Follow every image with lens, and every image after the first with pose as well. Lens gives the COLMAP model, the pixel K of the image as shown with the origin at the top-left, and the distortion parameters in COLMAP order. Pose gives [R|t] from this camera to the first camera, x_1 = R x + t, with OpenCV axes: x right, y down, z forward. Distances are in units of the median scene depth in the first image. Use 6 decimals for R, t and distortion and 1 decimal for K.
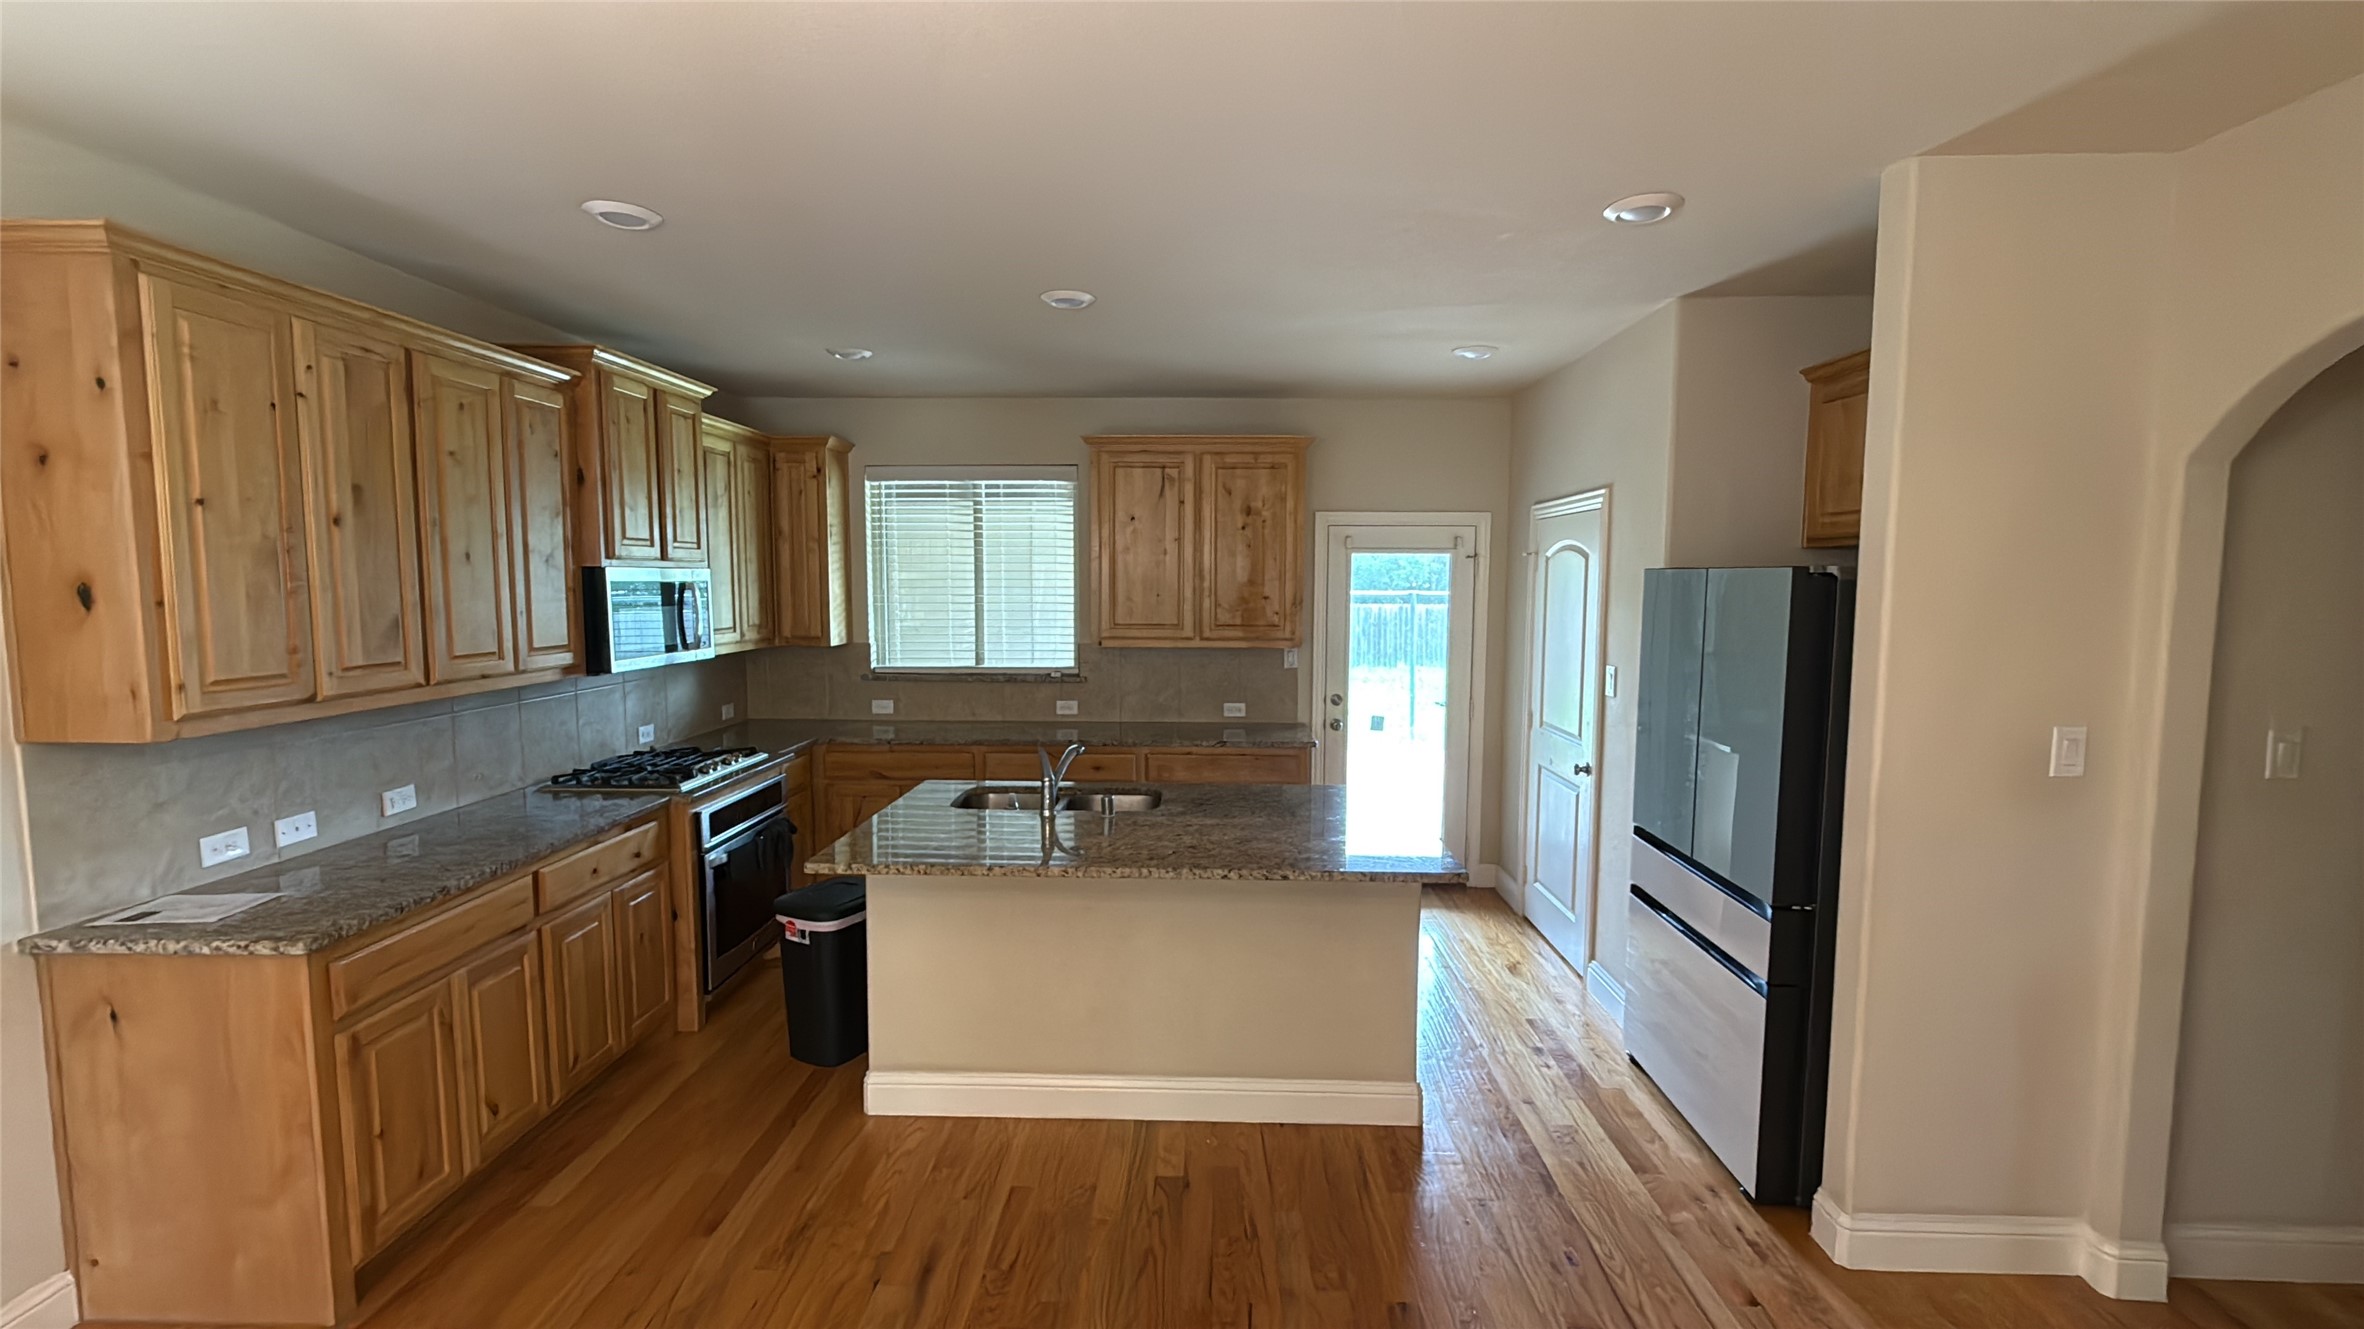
lens RADIAL K [[988.5, 0, 1182.0], [0, 988.5, 664.5], [0, 0, 1]] dist [-0.000903, 0.000476]
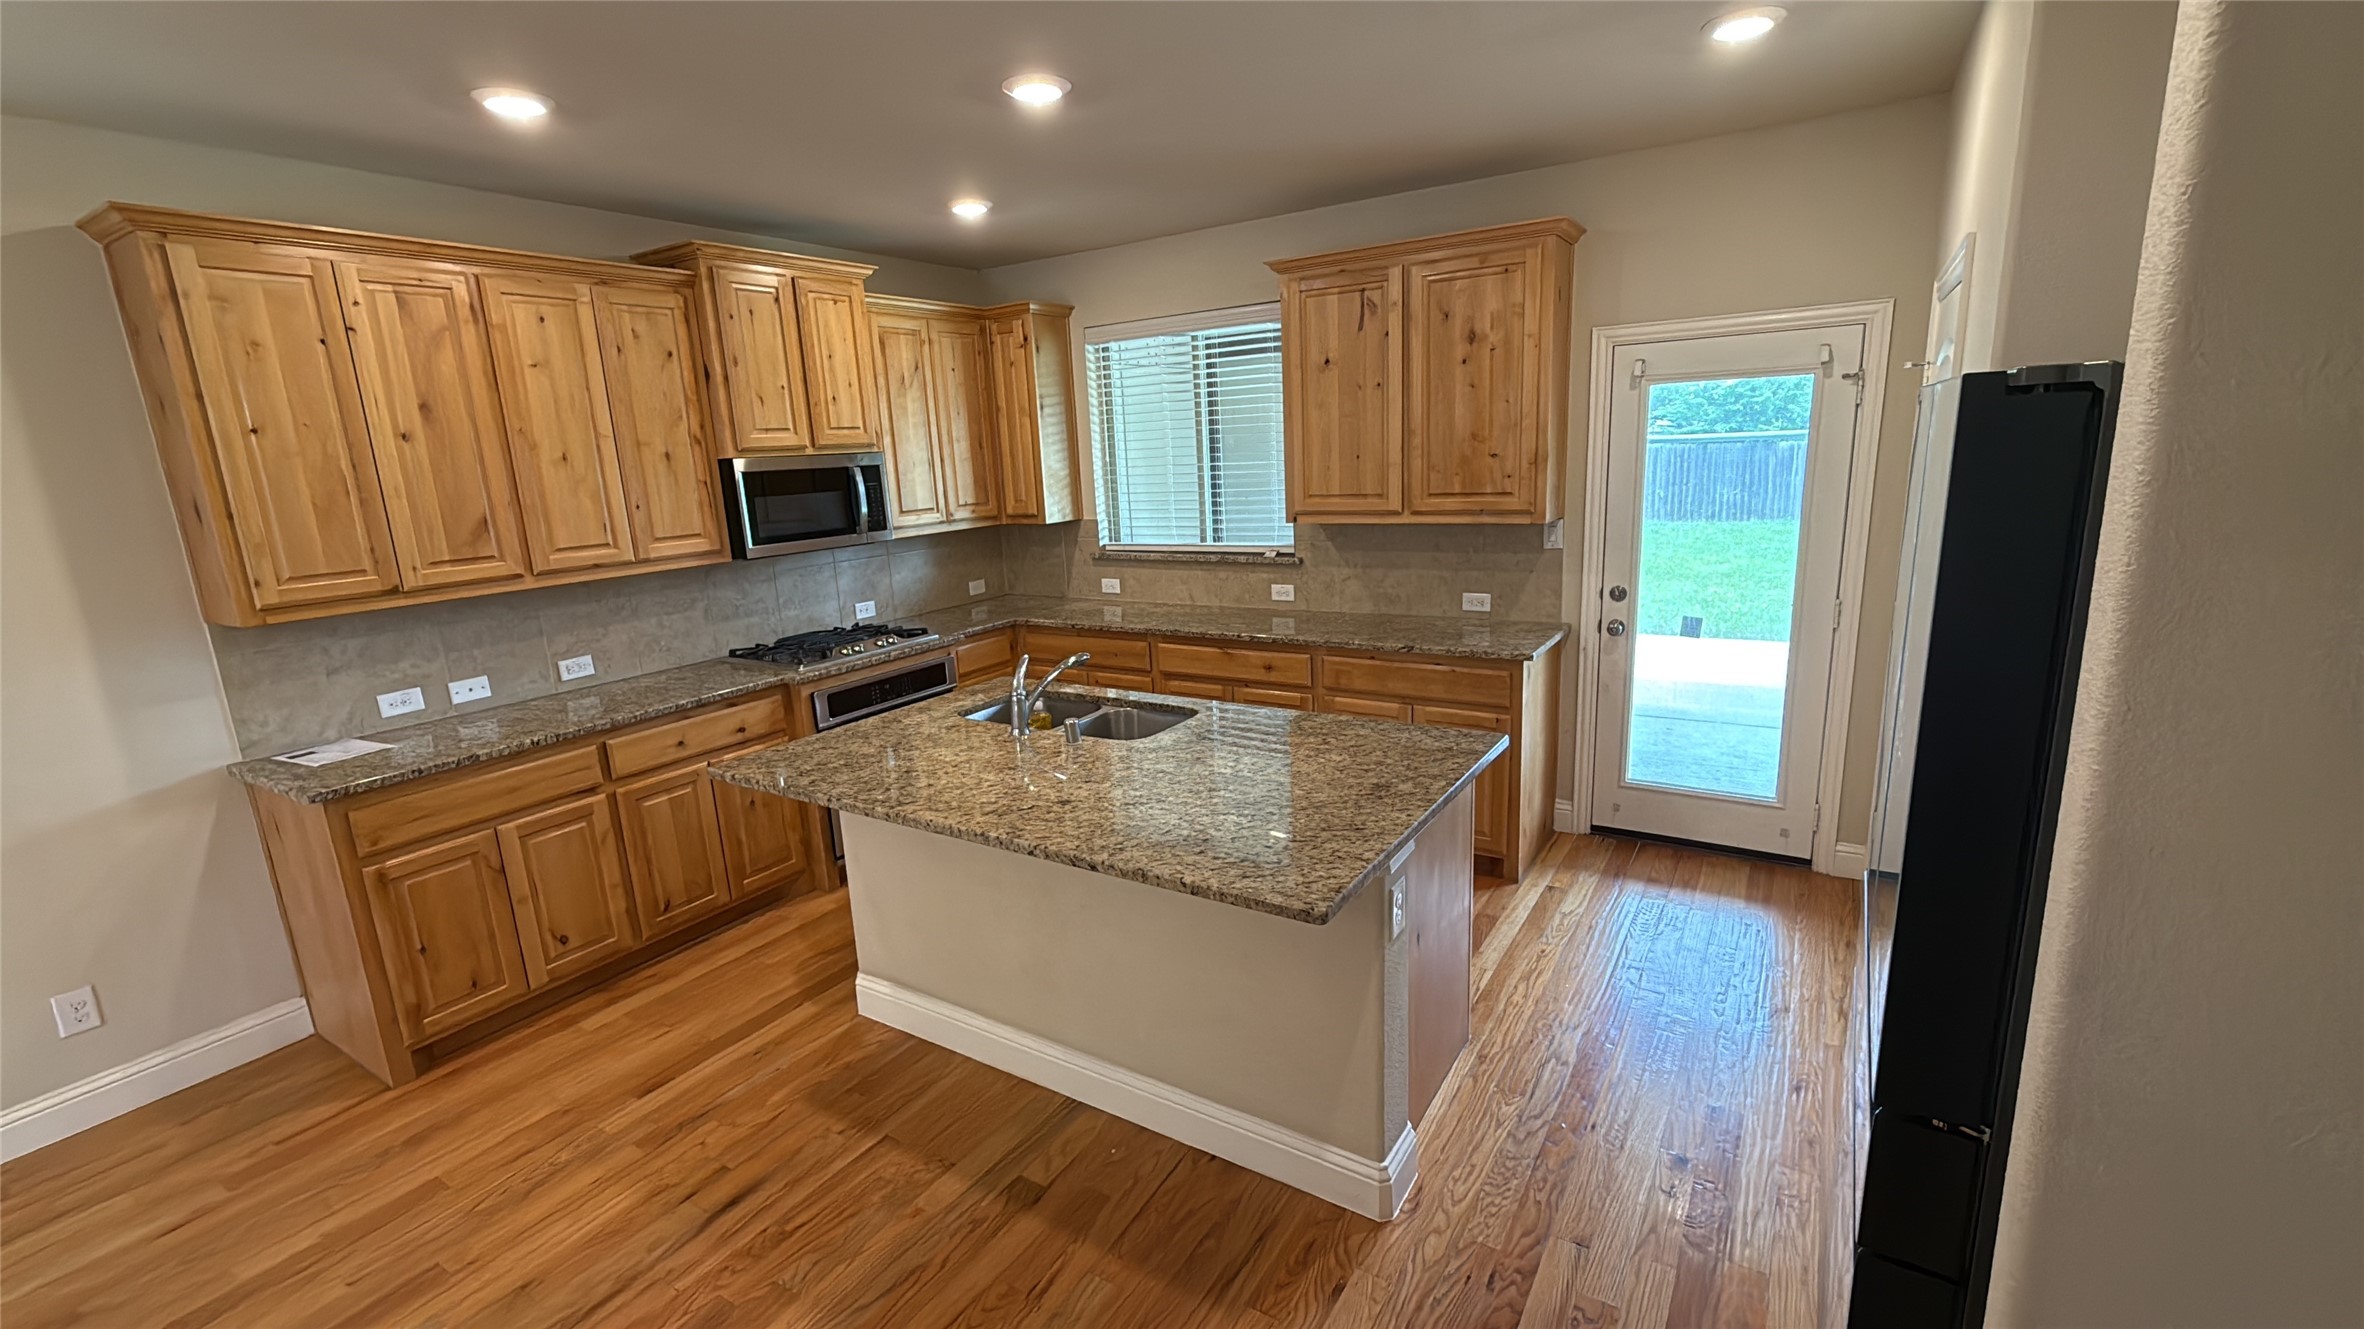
lens RADIAL K [[988.5, 0, 1182.0], [0, 988.5, 664.5], [0, 0, 1]] dist [-0.000903, 0.000476]
pose [[0.856091, 0.068119, -0.512317, 0.392687], [0.006783, 0.989710, 0.142929, -0.028351], [0.516781, -0.125835, 0.846819, 0.324131]]
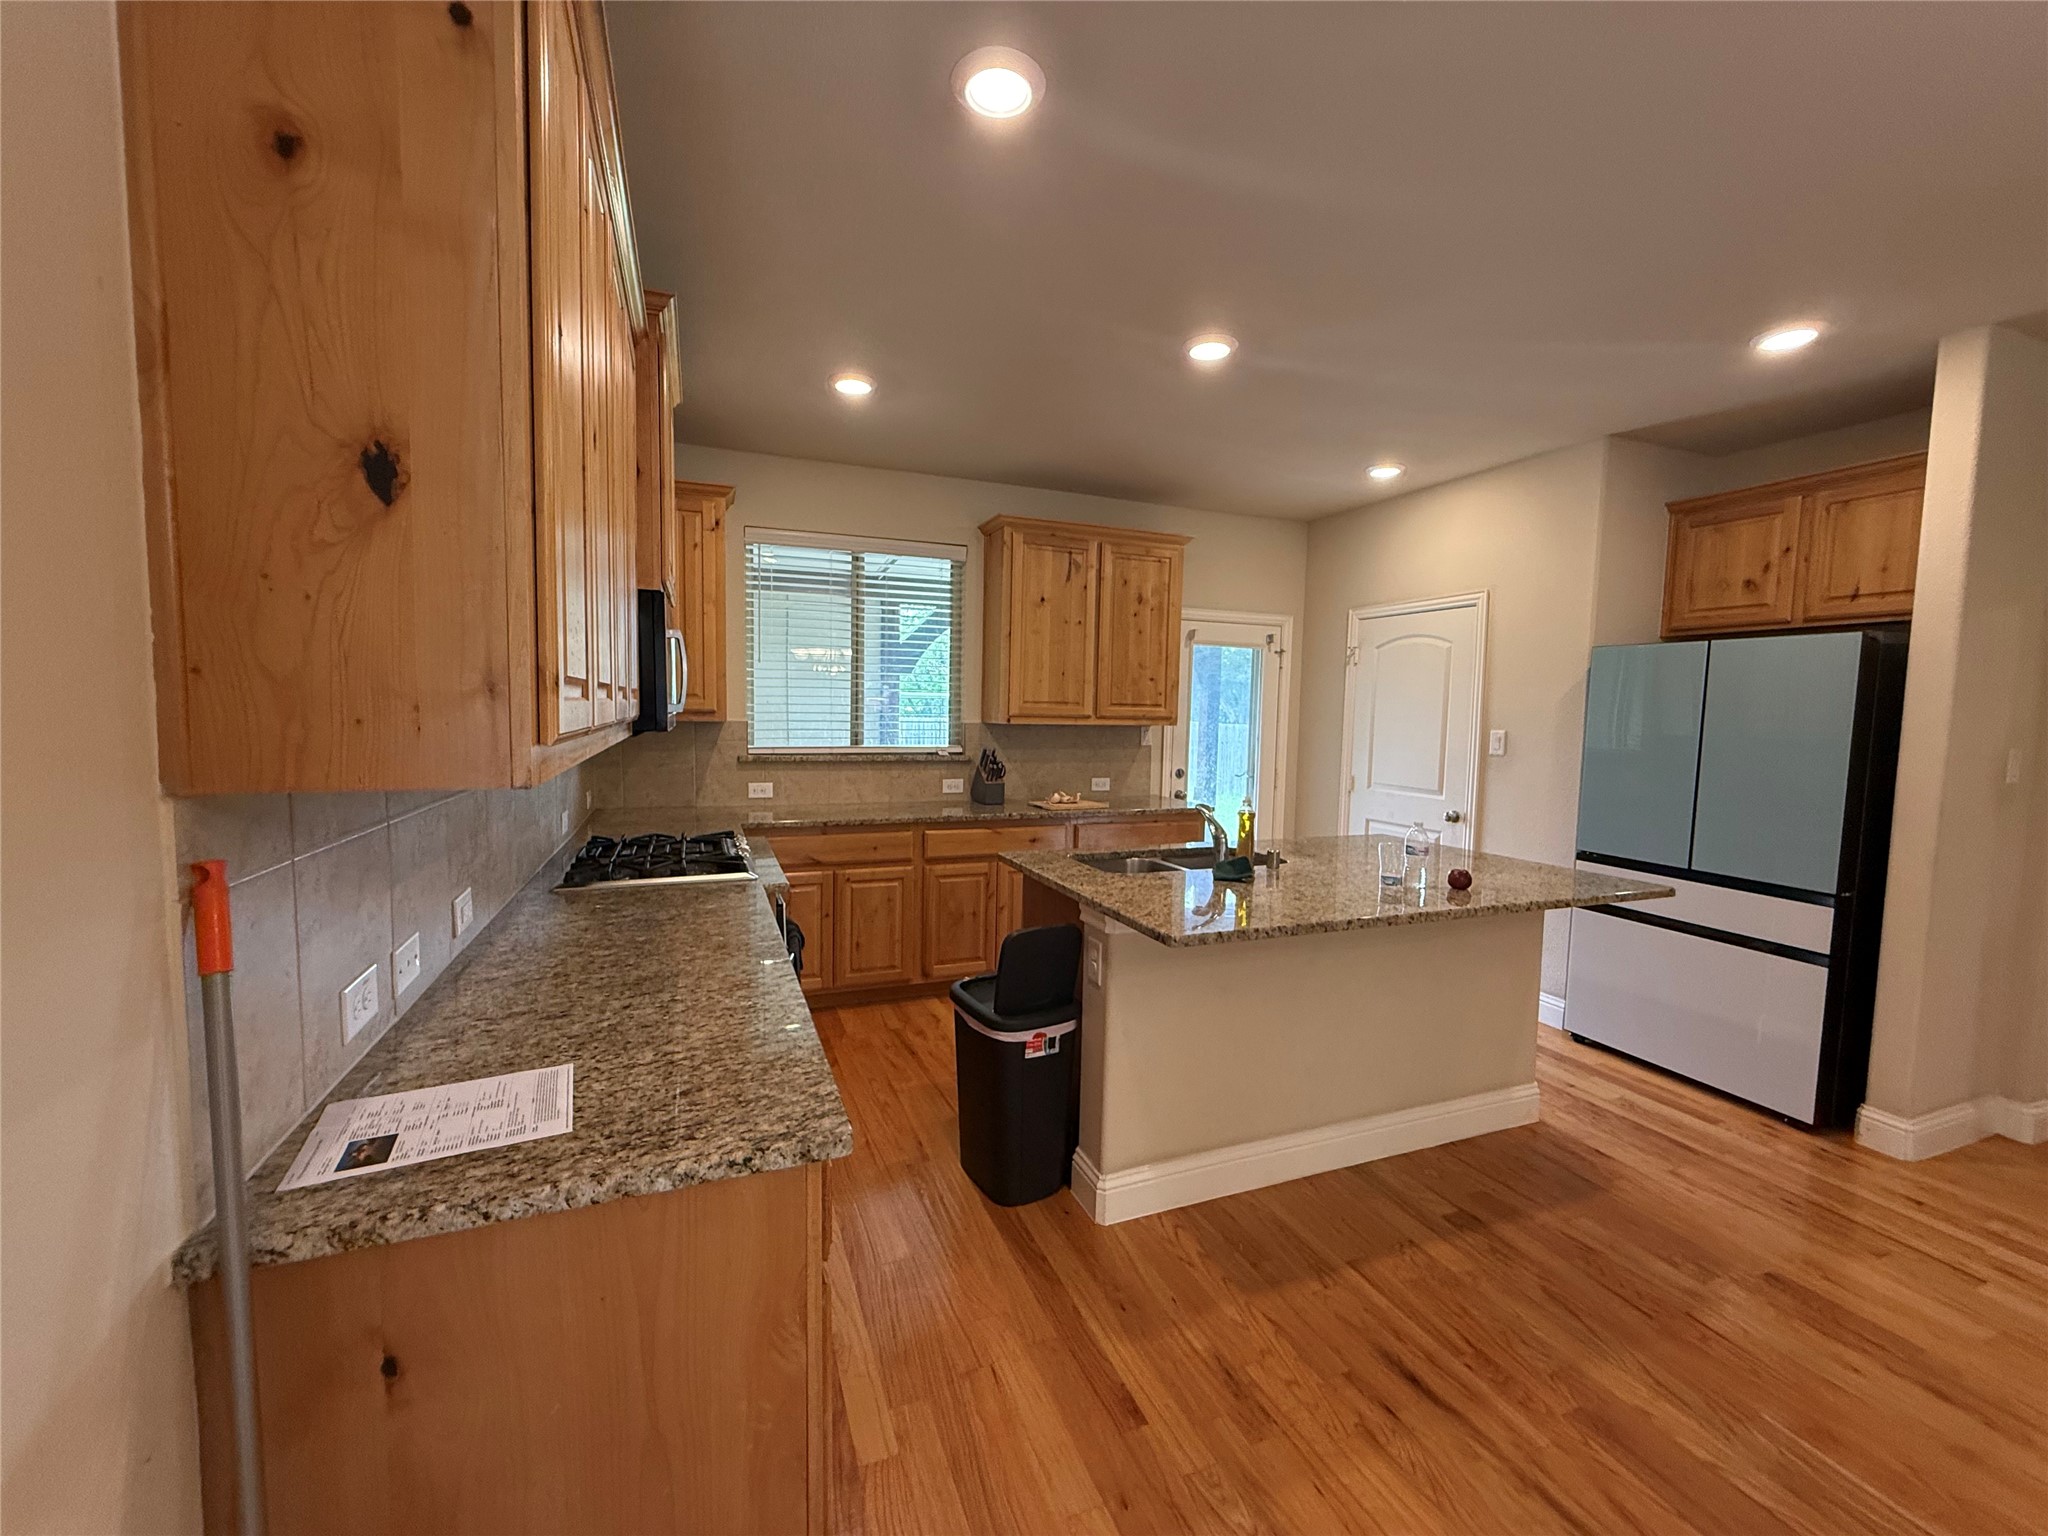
lens RADIAL K [[816.1, 0, 1017.8], [0, 816.1, 767.2], [0, 0, 1]] dist [0.000000, -0.000247]
pose [[0.920363, -0.015137, 0.390773, -0.583779], [0.018484, 0.999818, -0.004805, 0.045193], [-0.390629, 0.011645, 0.920475, 0.315750]]
